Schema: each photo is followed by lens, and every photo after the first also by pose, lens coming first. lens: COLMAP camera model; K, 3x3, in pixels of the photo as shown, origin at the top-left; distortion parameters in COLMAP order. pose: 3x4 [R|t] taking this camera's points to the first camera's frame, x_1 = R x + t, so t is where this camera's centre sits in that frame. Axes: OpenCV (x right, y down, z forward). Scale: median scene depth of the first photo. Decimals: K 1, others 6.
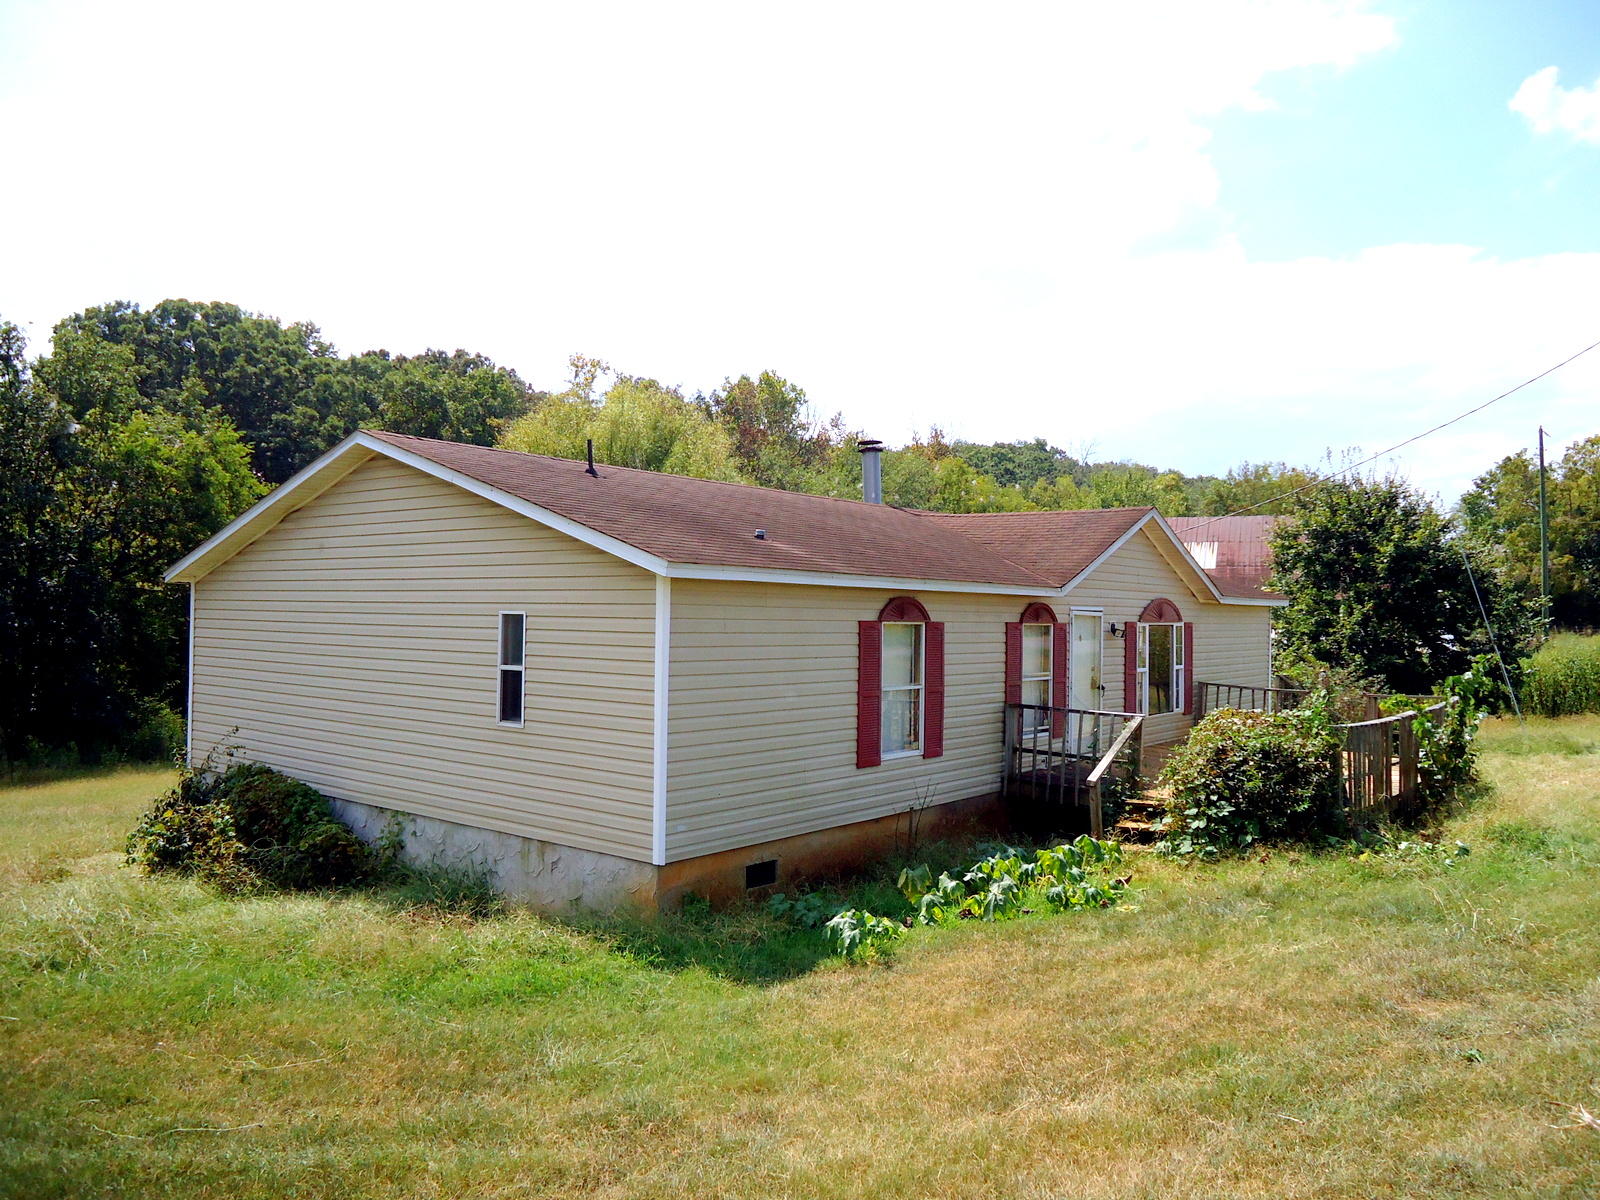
lens RADIAL K [[1182.5, 0, 800.0], [0, 1182.5, 600.0], [0, 0, 1]] dist [-0.035729, 0.040837]
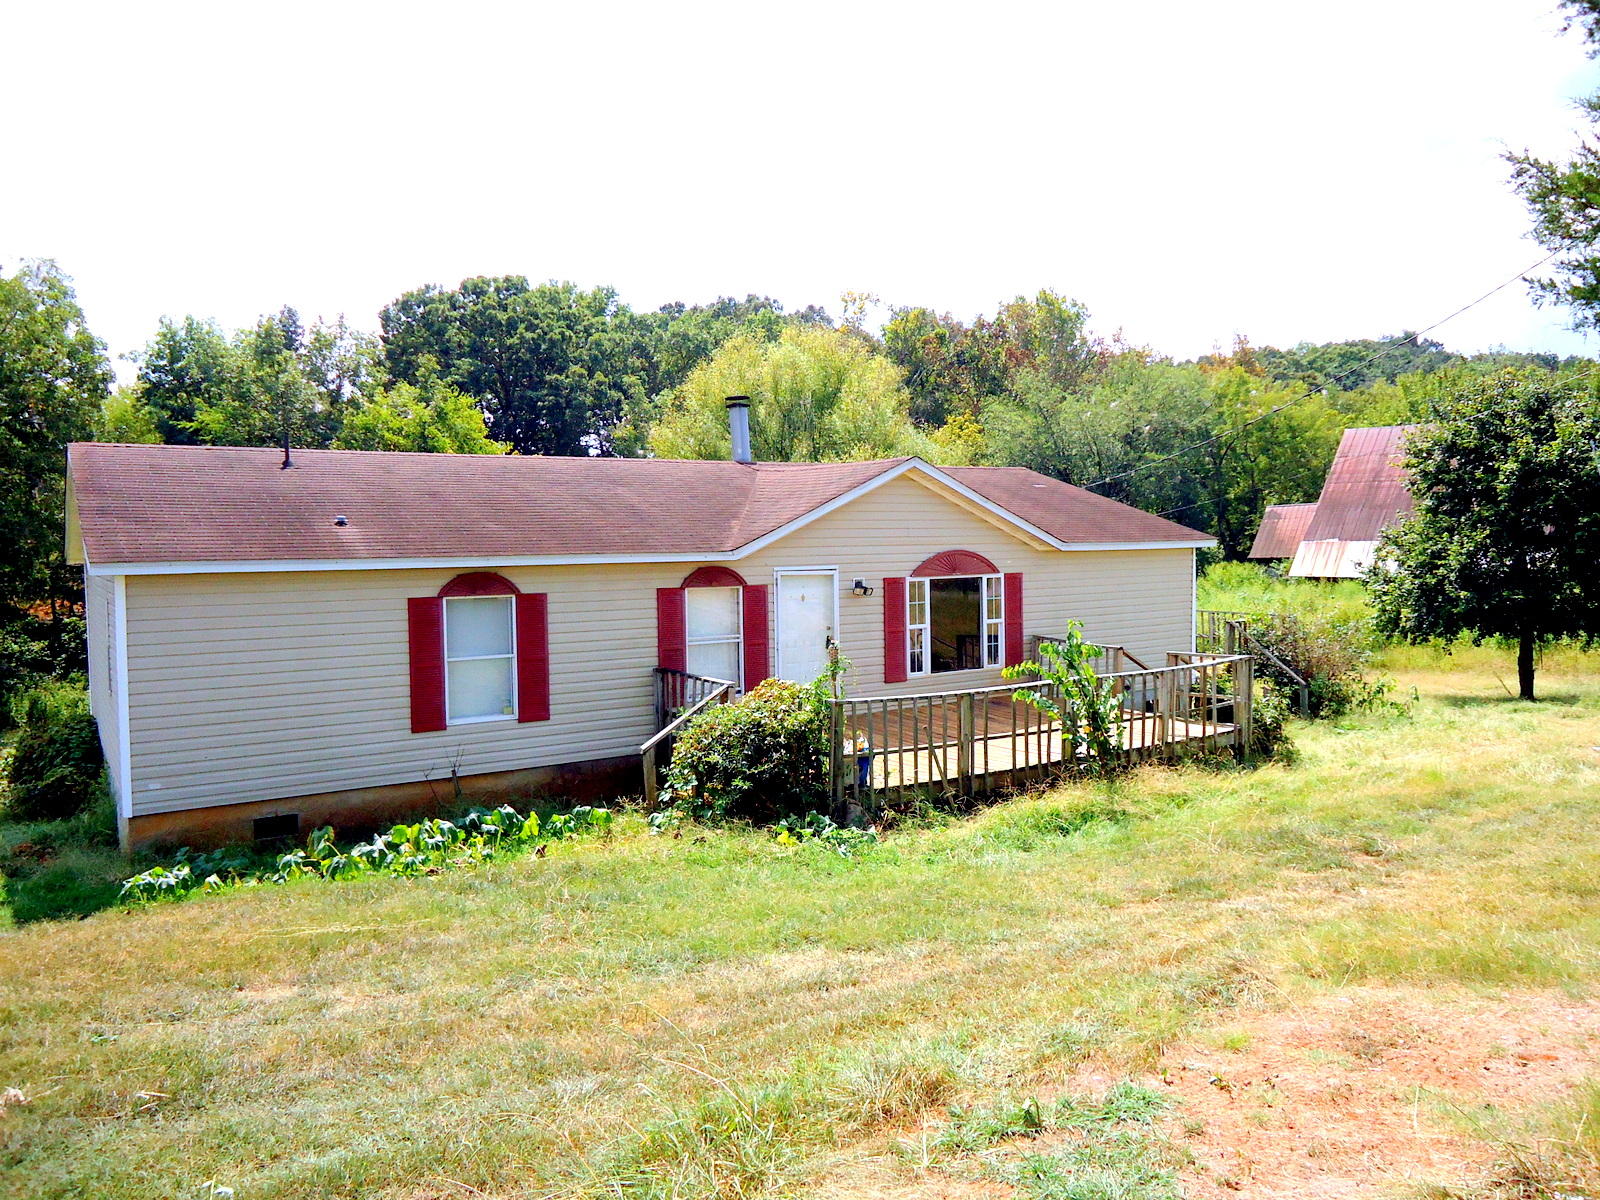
lens RADIAL K [[1182.5, 0, 800.0], [0, 1182.5, 600.0], [0, 0, 1]] dist [-0.035729, 0.040837]
pose [[0.951599, -0.014405, -0.307005, 0.183724], [0.033914, 0.997723, 0.058306, -0.008026], [0.305466, -0.065896, 0.949920, 0.020520]]
